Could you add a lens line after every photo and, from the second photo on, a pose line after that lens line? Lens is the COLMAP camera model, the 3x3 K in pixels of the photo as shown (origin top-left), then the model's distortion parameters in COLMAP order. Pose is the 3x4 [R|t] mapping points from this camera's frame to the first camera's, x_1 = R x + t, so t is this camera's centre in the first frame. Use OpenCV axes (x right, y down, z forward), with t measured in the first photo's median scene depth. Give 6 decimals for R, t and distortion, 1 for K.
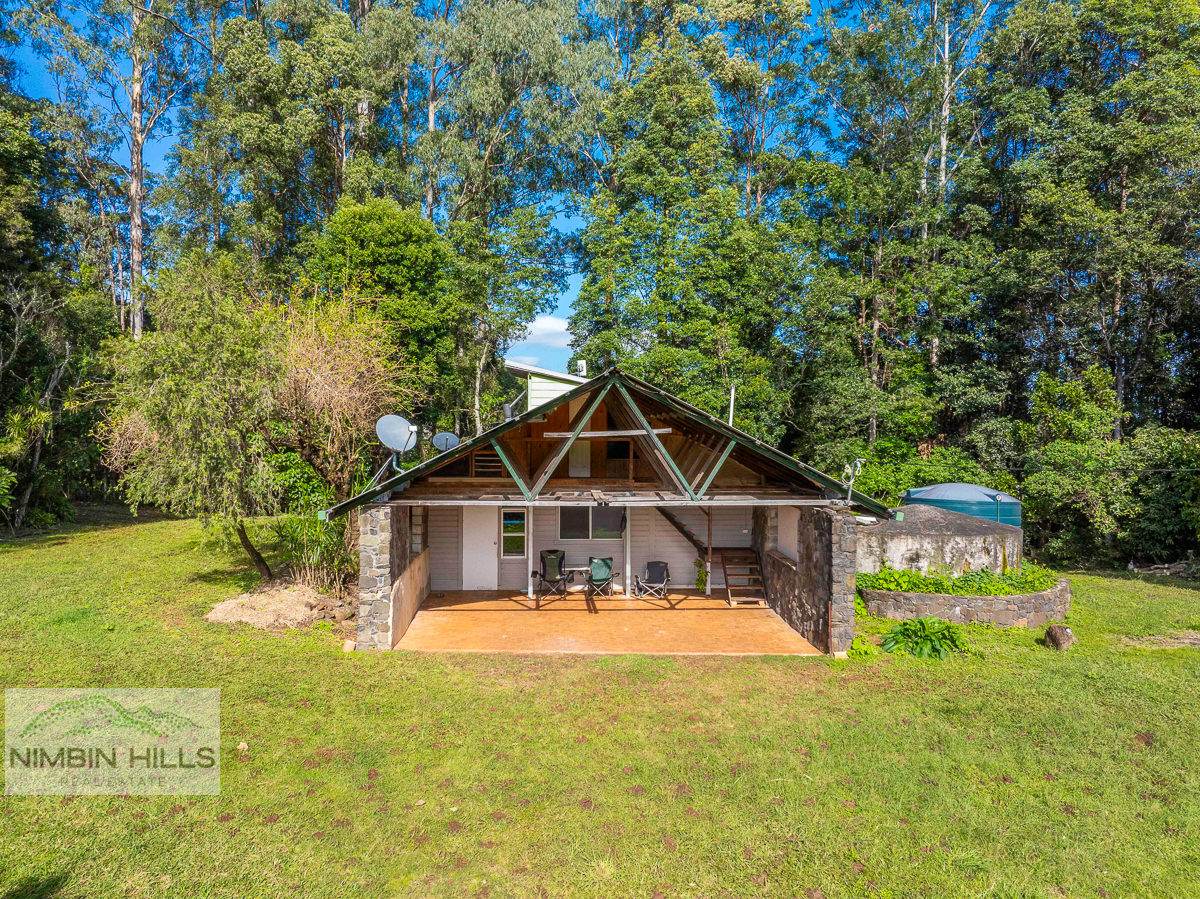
lens RADIAL K [[847.8, 0, 600.9], [0, 847.8, 446.3], [0, 0, 1]] dist [-0.056881, 0.021728]
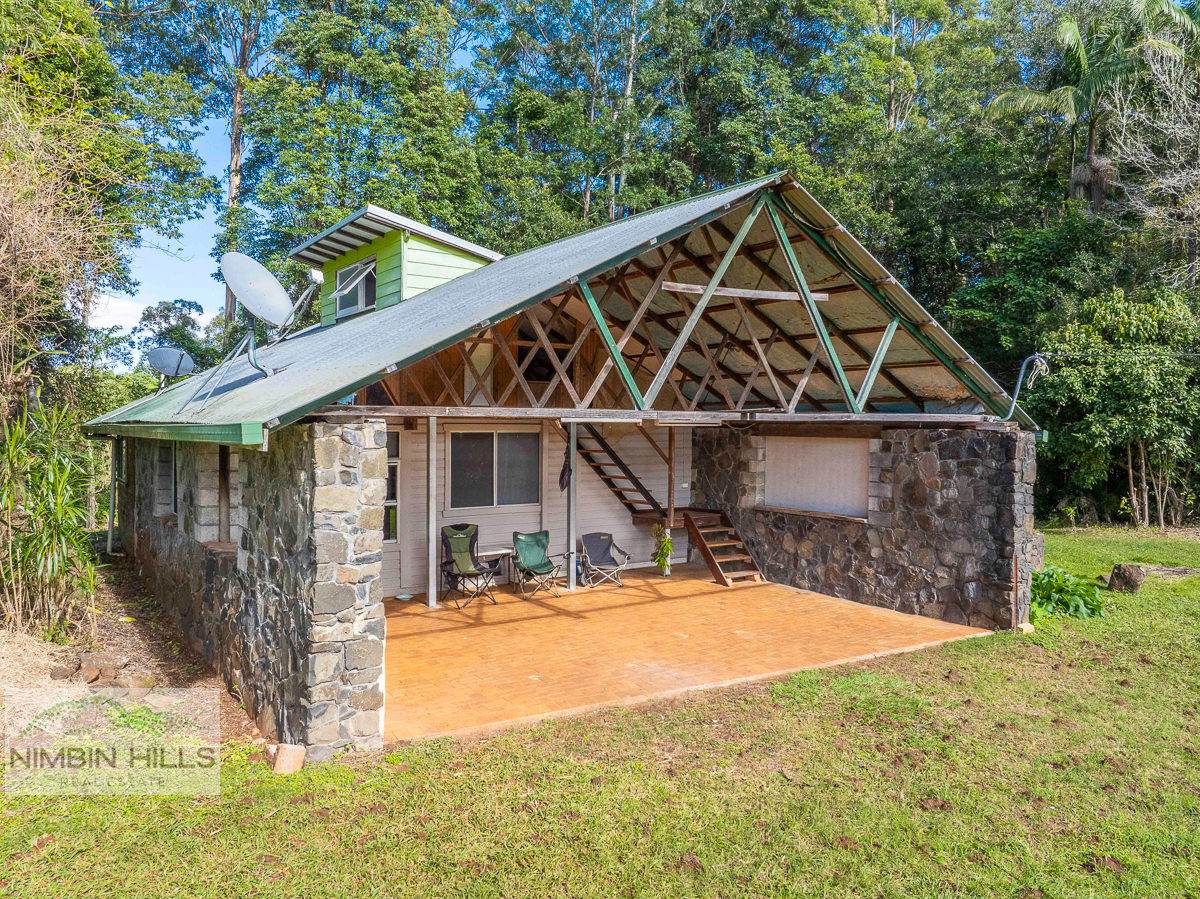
lens RADIAL K [[847.8, 0, 598.5], [0, 847.8, 446.2], [0, 0, 1]] dist [-0.056881, 0.021728]
pose [[0.855461, -0.013355, 0.517695, -0.286943], [0.010455, 0.999909, 0.008518, 0.062728], [-0.517761, -0.001875, 0.855523, 0.432809]]
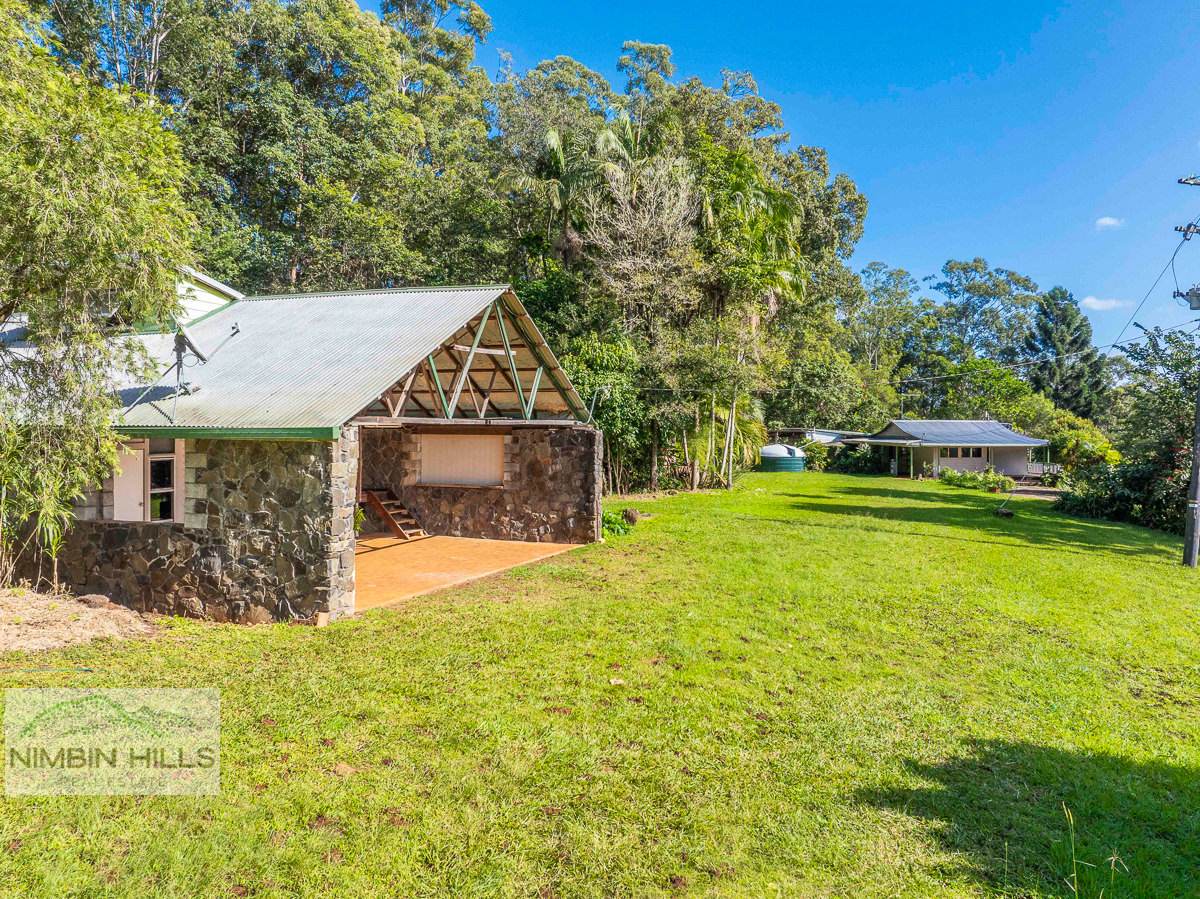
lens RADIAL K [[847.8, 0, 603.3], [0, 847.8, 455.0], [0, 0, 1]] dist [-0.056881, 0.021728]
pose [[0.376305, -0.032911, 0.925911, -0.655980], [0.019586, 0.999428, 0.027564, 0.062508], [-0.926289, 0.007763, 0.376734, 0.383917]]
